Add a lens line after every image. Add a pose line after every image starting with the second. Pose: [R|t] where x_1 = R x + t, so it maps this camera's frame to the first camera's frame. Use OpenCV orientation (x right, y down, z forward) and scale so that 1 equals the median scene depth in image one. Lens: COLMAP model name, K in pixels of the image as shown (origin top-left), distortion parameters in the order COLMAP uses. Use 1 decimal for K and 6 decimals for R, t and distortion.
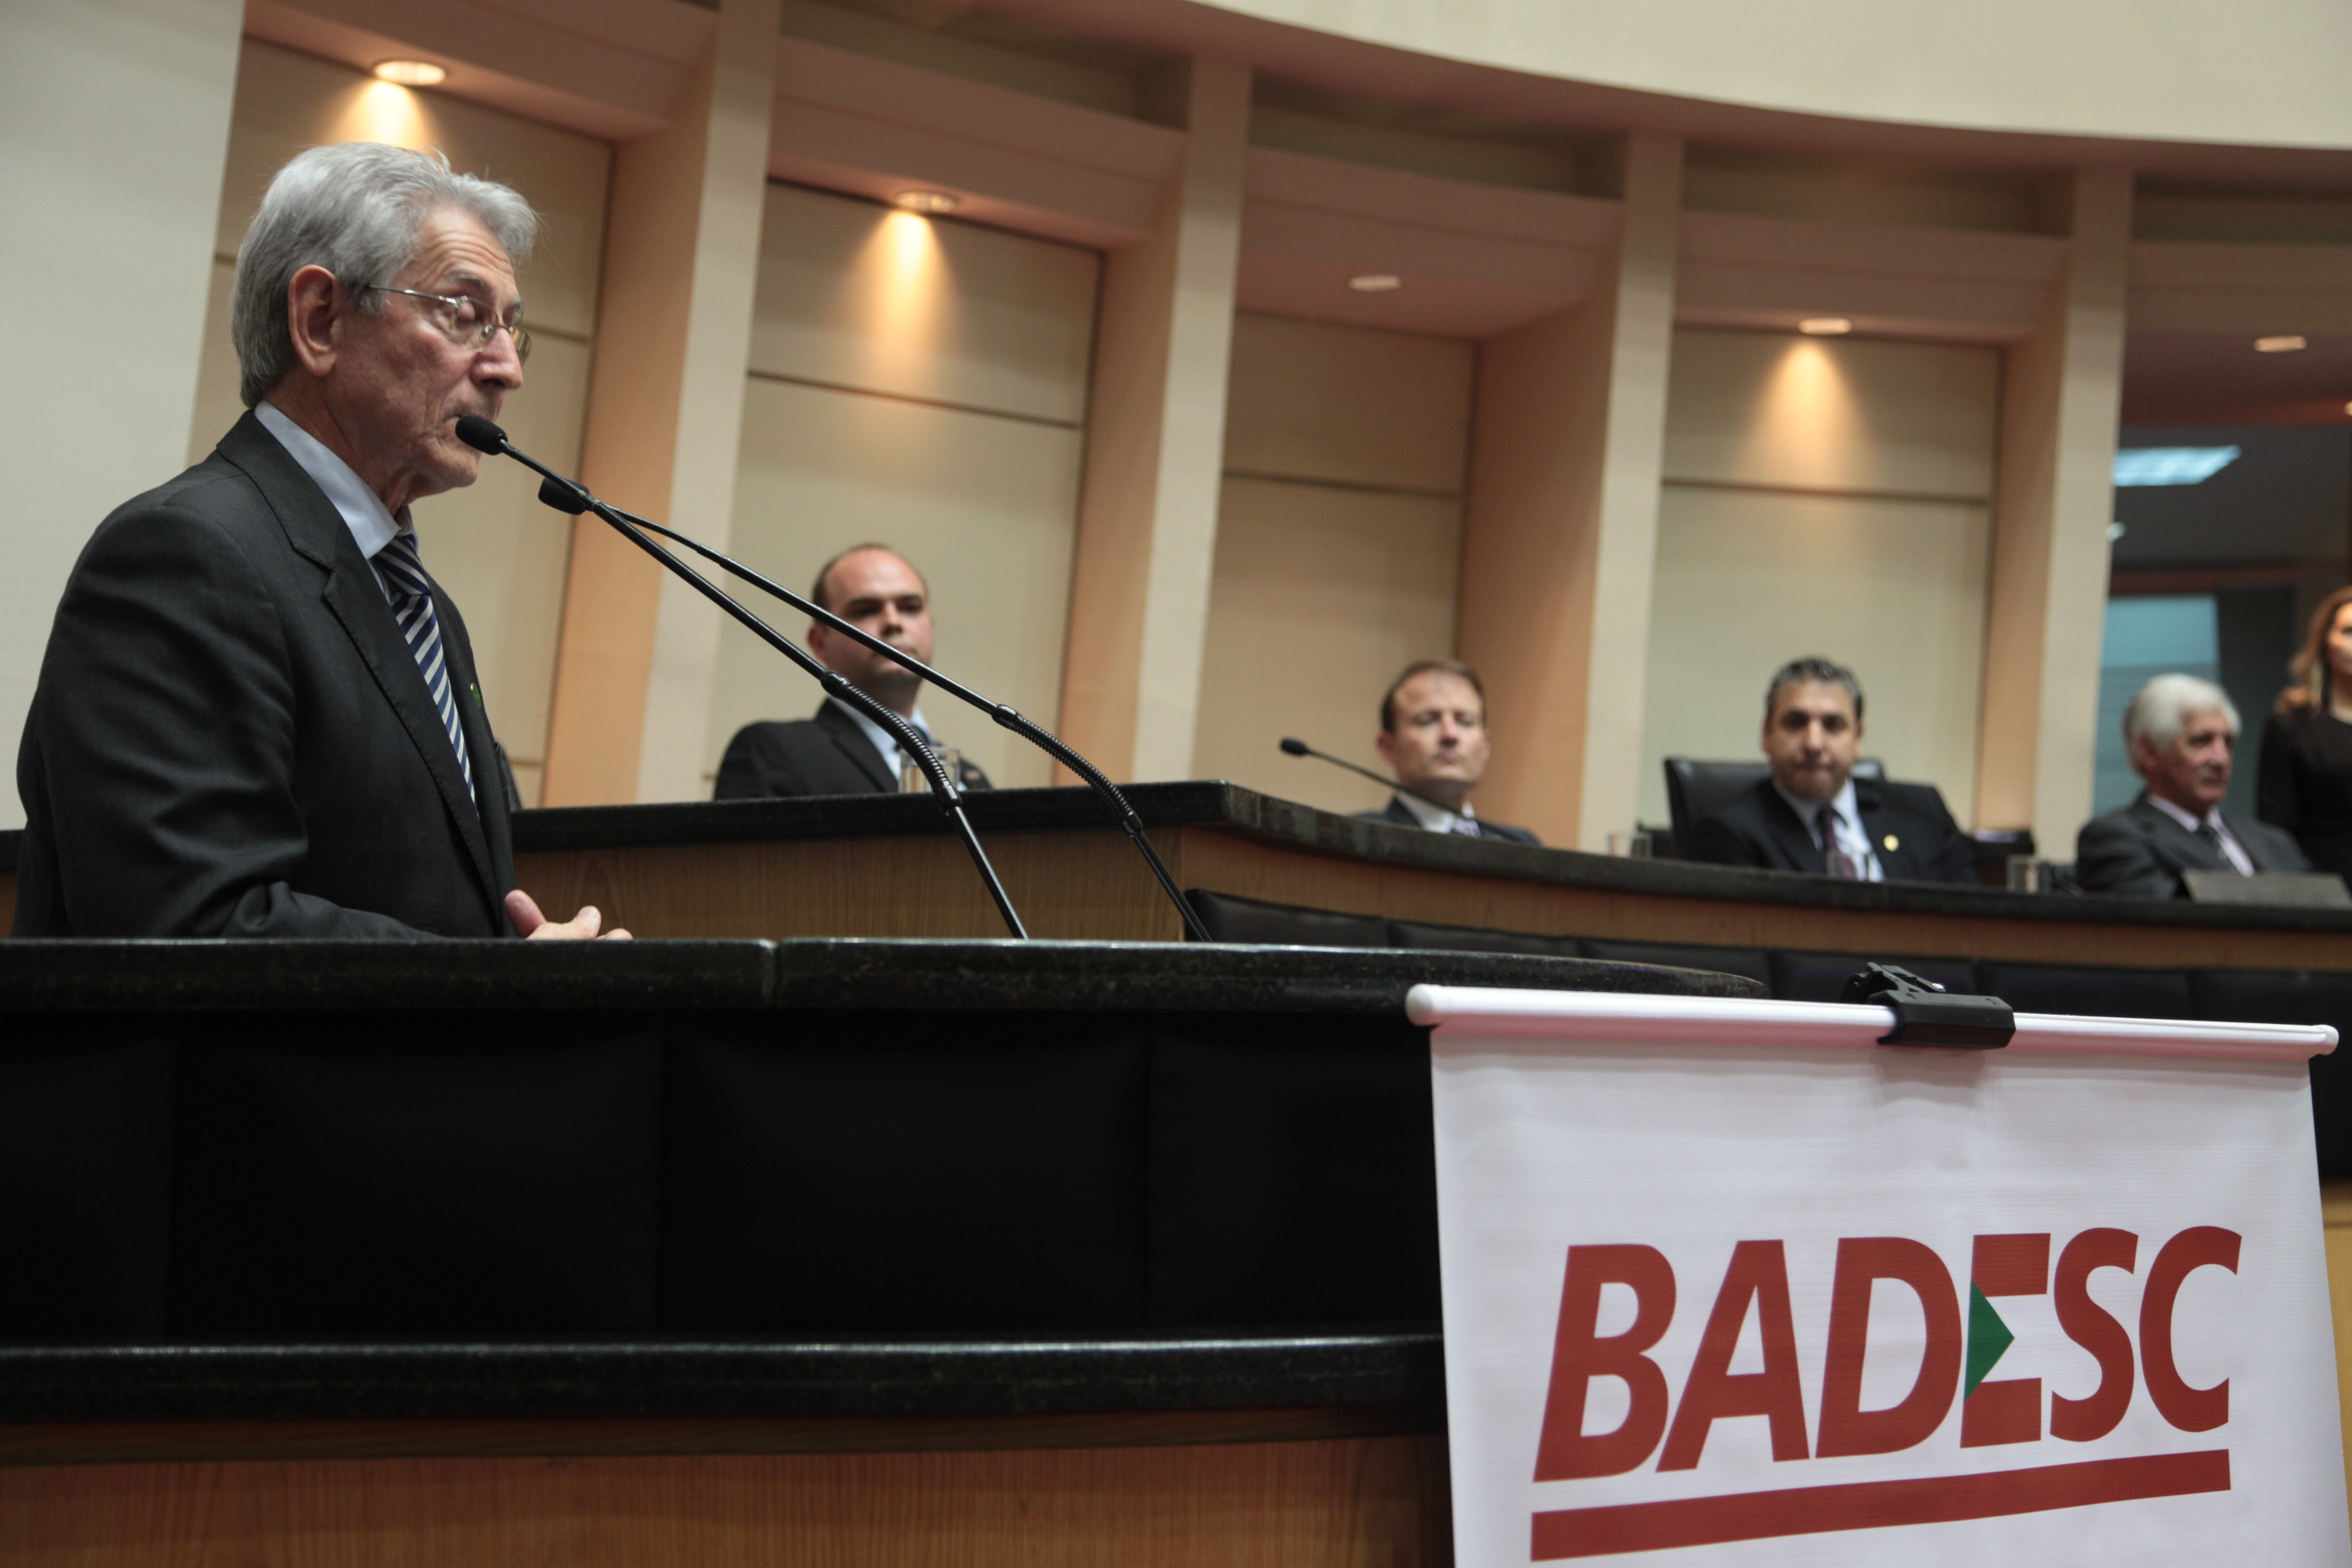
lens RADIAL K [[3612.4, 0, 1176.0], [0, 3612.4, 784.0], [0, 0, 1]] dist [0.224859, -0.074651]
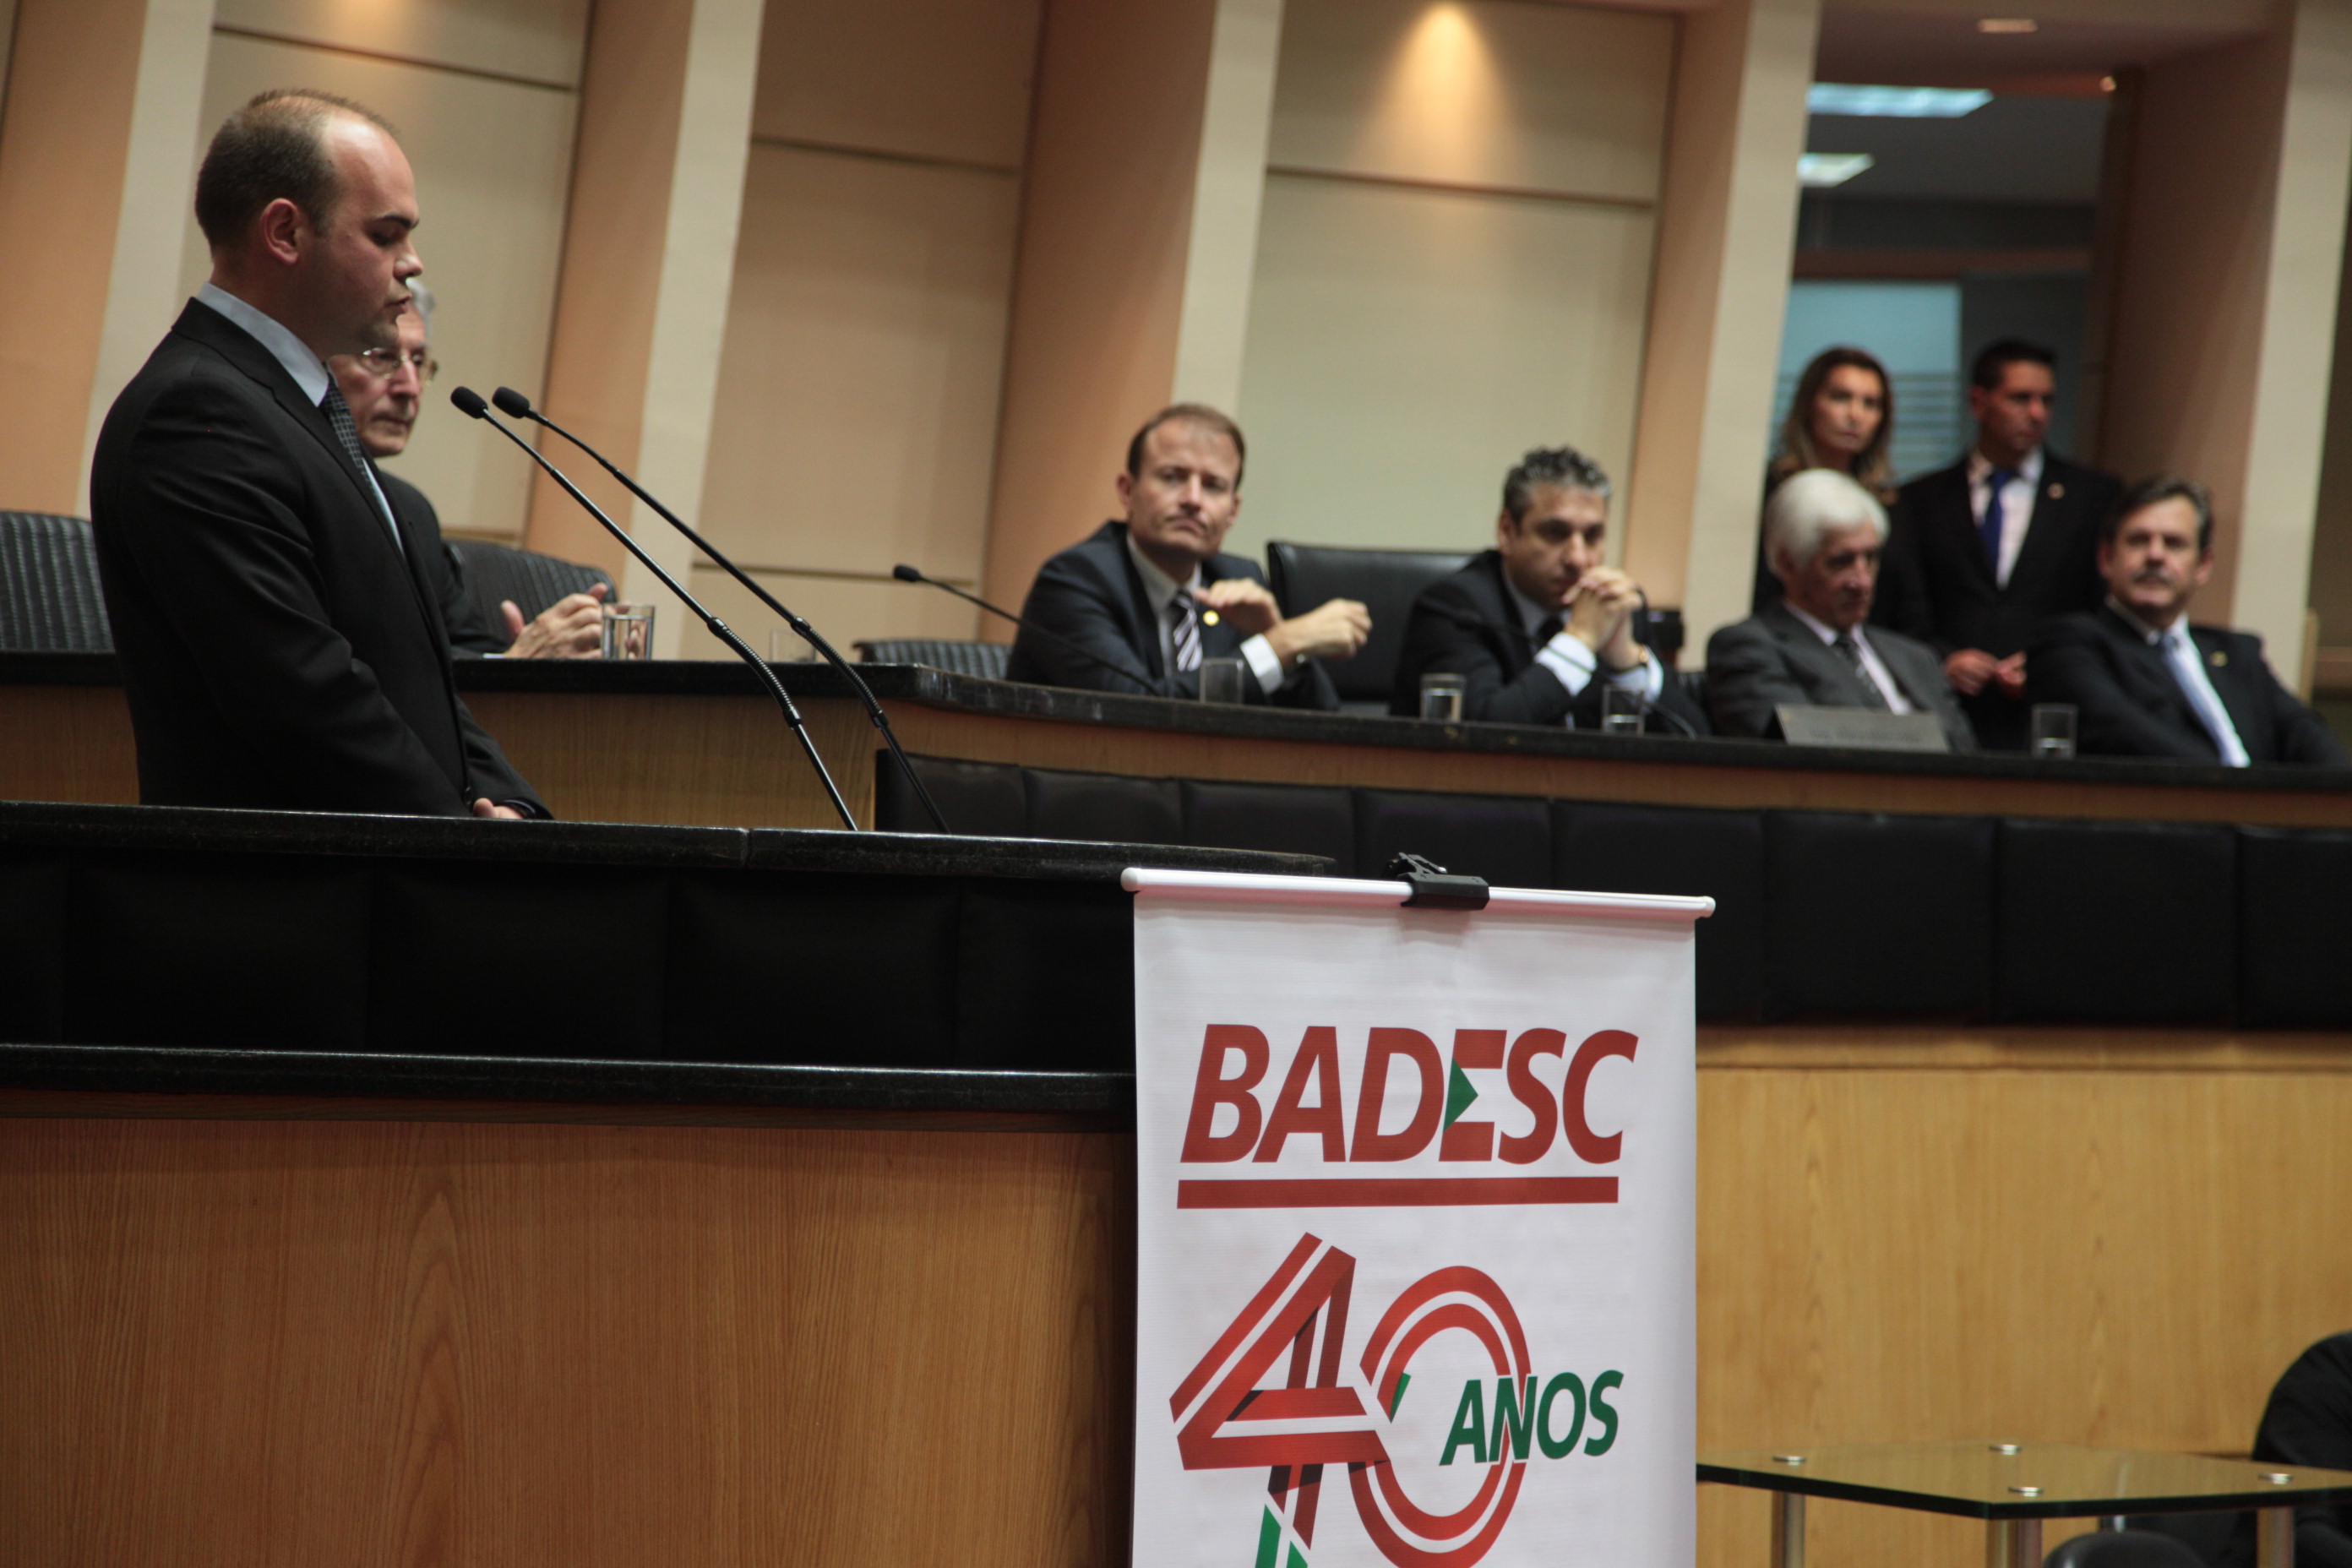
lens RADIAL K [[6756.0, 0, 1176.0], [0, 6756.0, 784.0], [0, 0, 1]] dist [1.167856, -0.095081]
pose [[0.991001, 0.035551, 0.129046, -0.277686], [-0.044750, 0.996606, 0.069096, -0.175564], [-0.126152, -0.074249, 0.989228, -1.840004]]
